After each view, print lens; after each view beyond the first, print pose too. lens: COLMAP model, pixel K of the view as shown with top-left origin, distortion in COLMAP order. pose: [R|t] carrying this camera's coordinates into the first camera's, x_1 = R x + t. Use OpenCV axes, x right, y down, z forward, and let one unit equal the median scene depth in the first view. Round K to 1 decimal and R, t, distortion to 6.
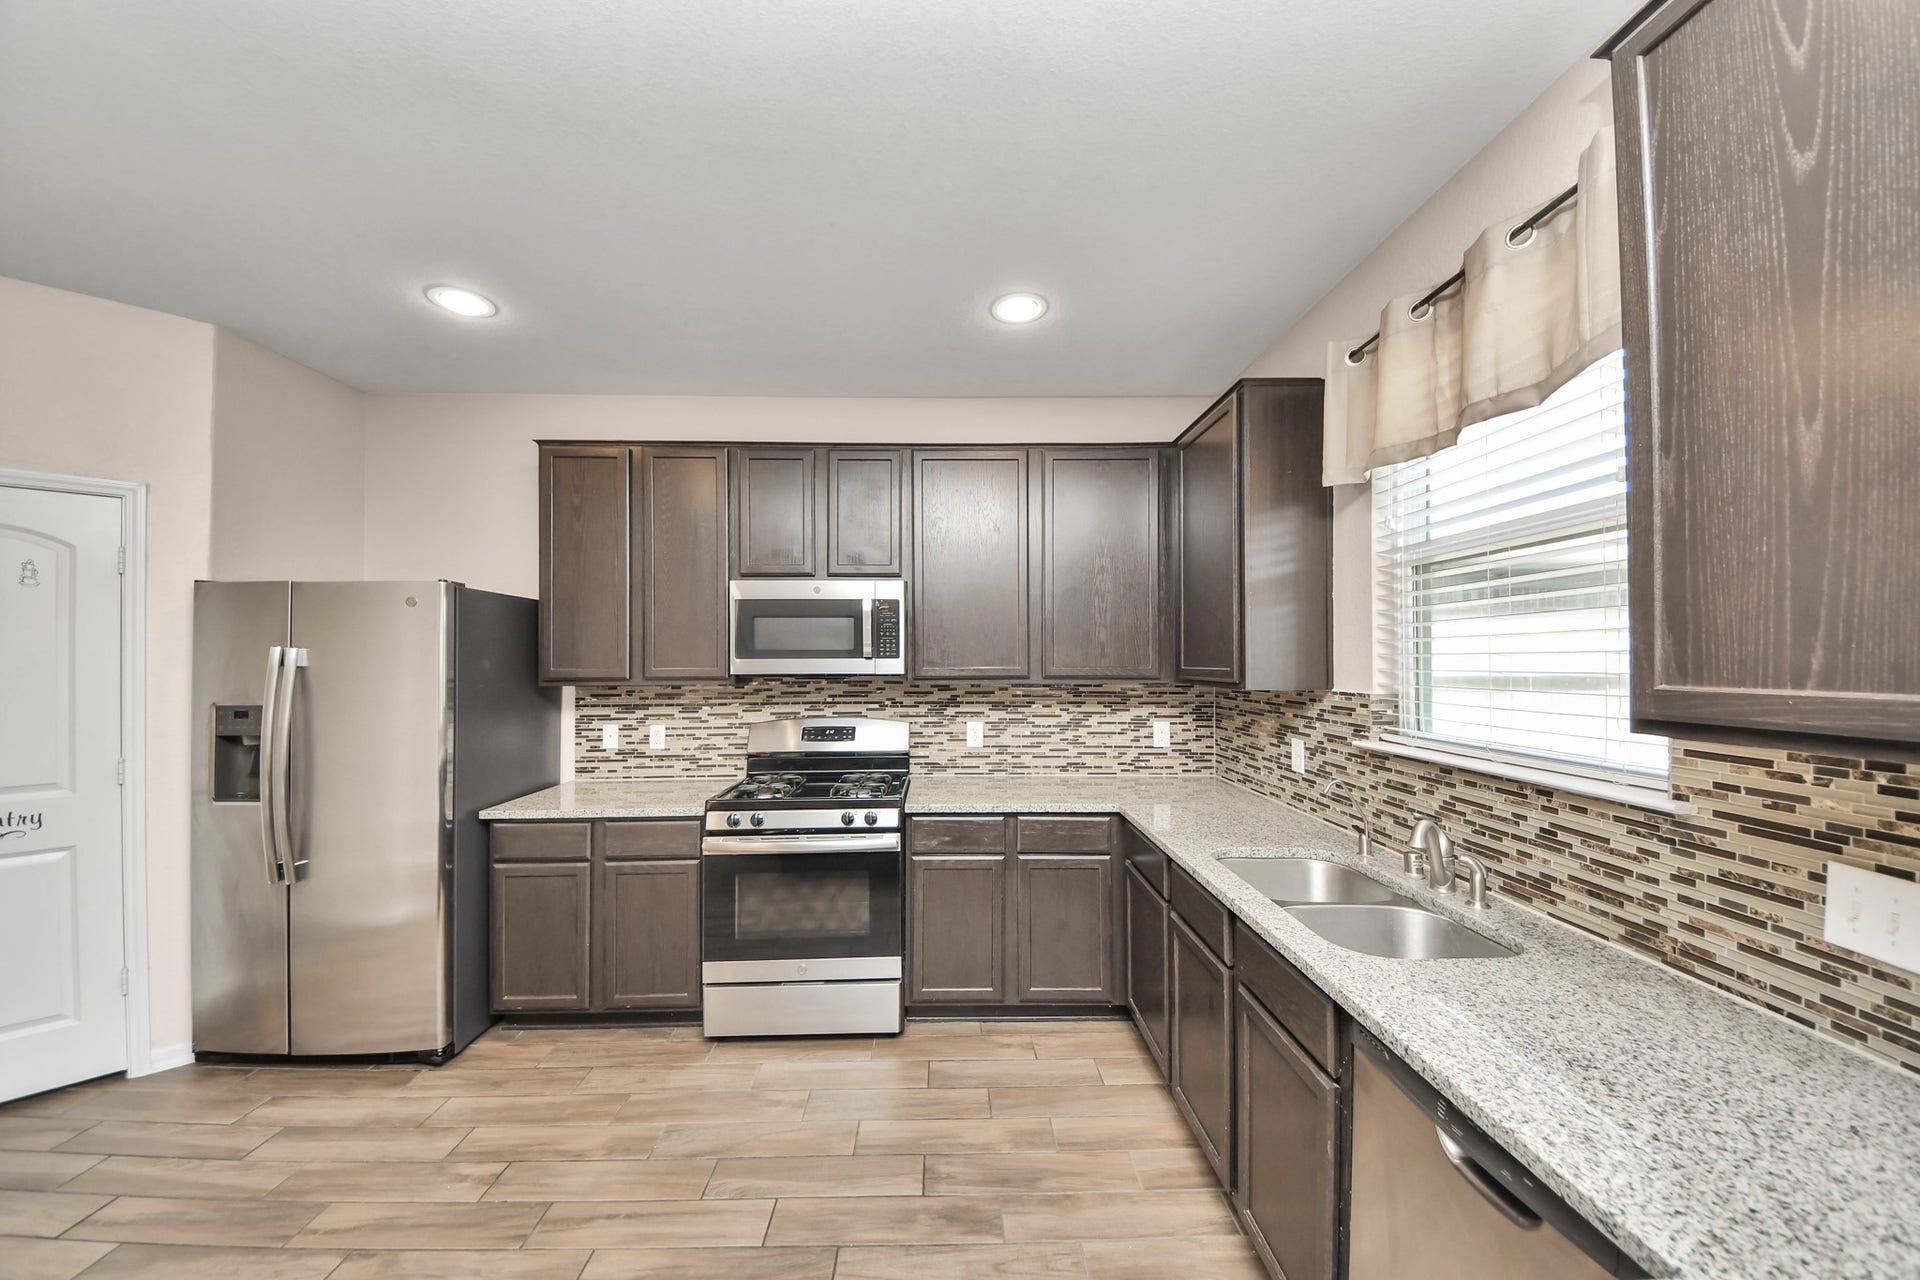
lens RADIAL K [[691.4, 0, 959.4], [0, 691.4, 650.5], [0, 0, 1]] dist [0.003554, -0.001975]
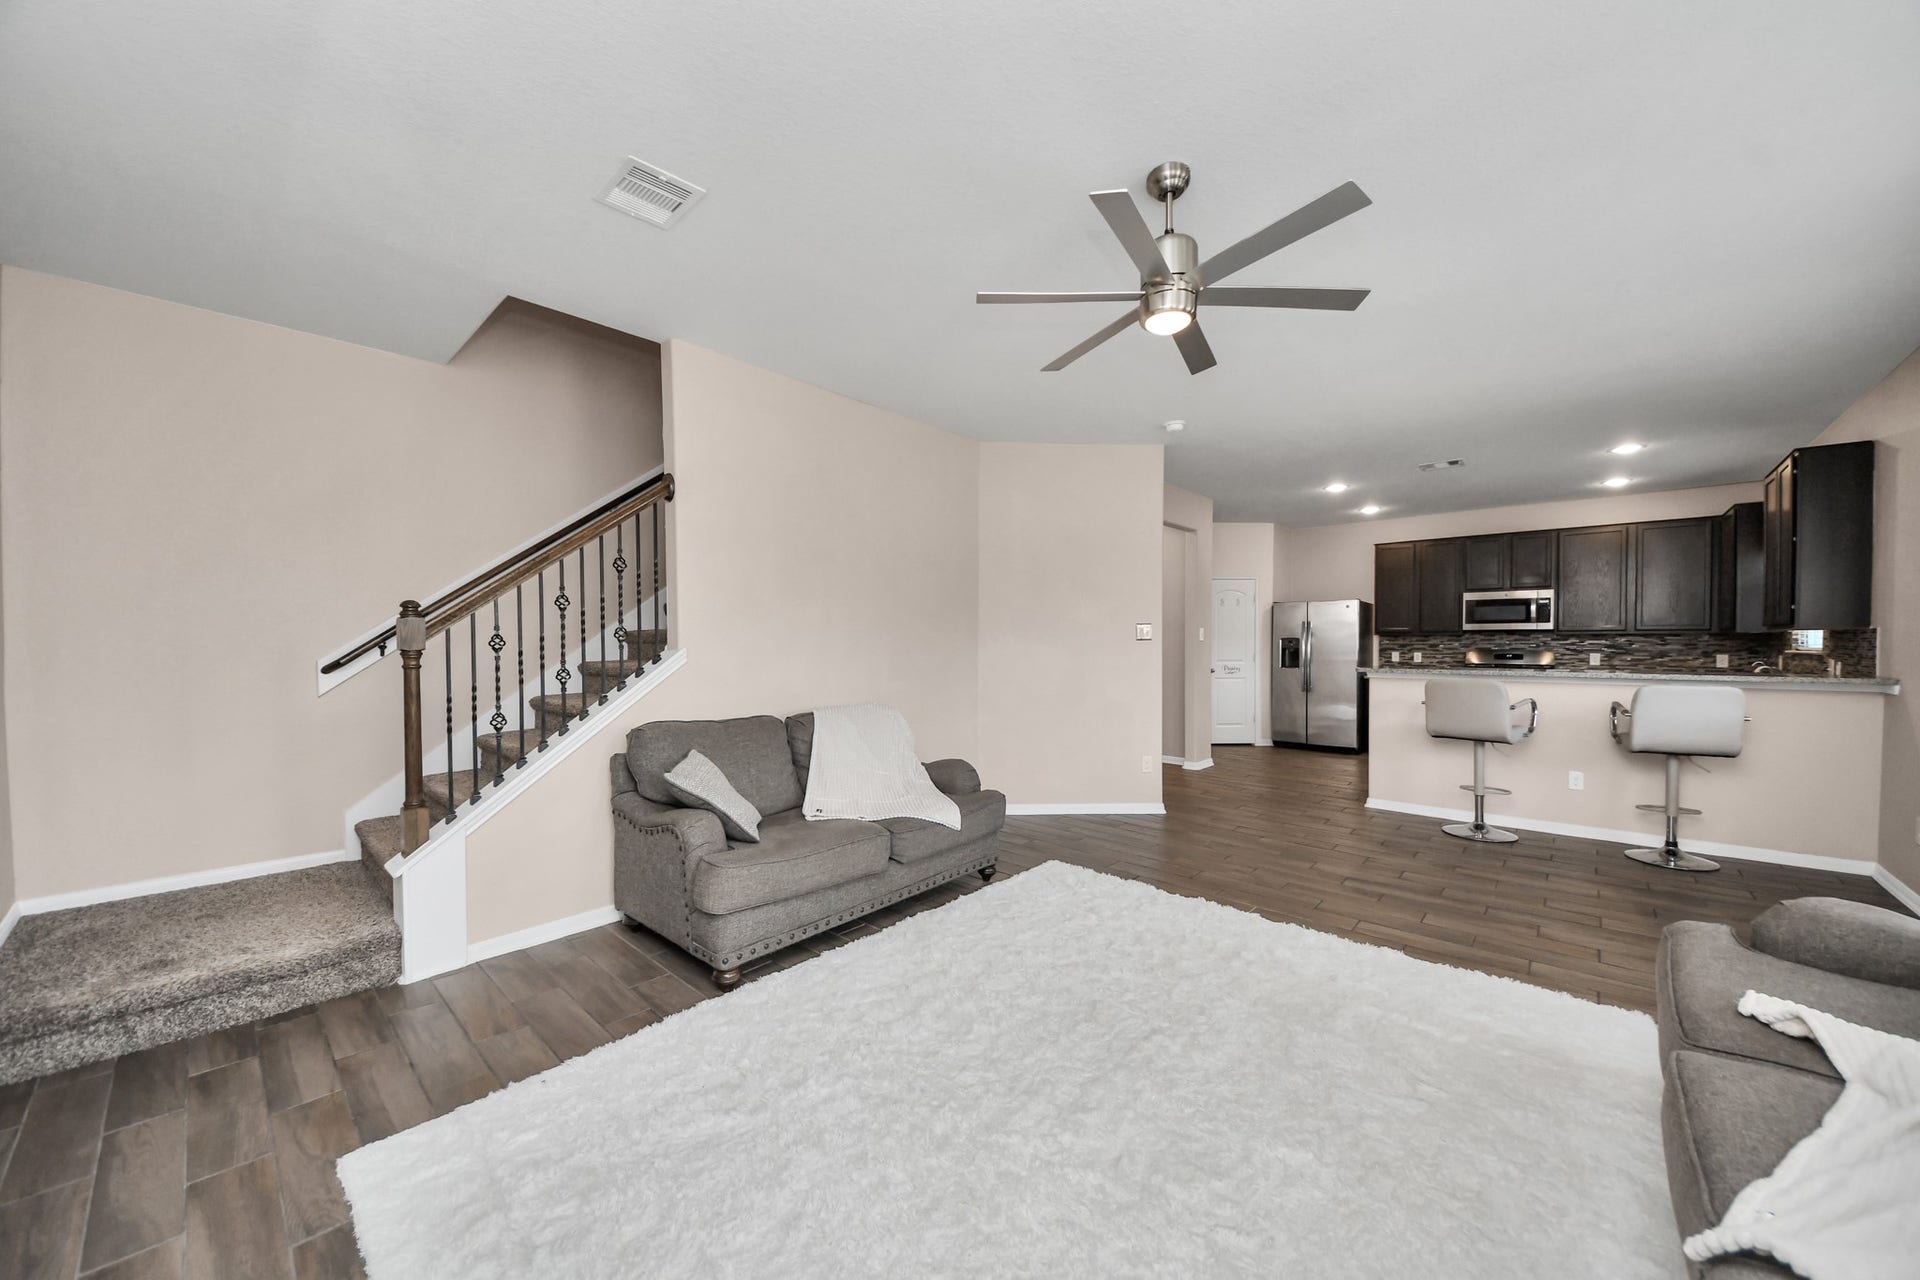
lens RADIAL K [[691.4, 0, 955.0], [0, 691.4, 653.8], [0, 0, 1]] dist [0.003554, -0.001975]
pose [[0.729167, 0.016001, -0.684148, 0.049600], [0.004803, 0.999582, 0.028497, 0.040869], [0.684319, -0.024065, 0.728786, -2.129085]]
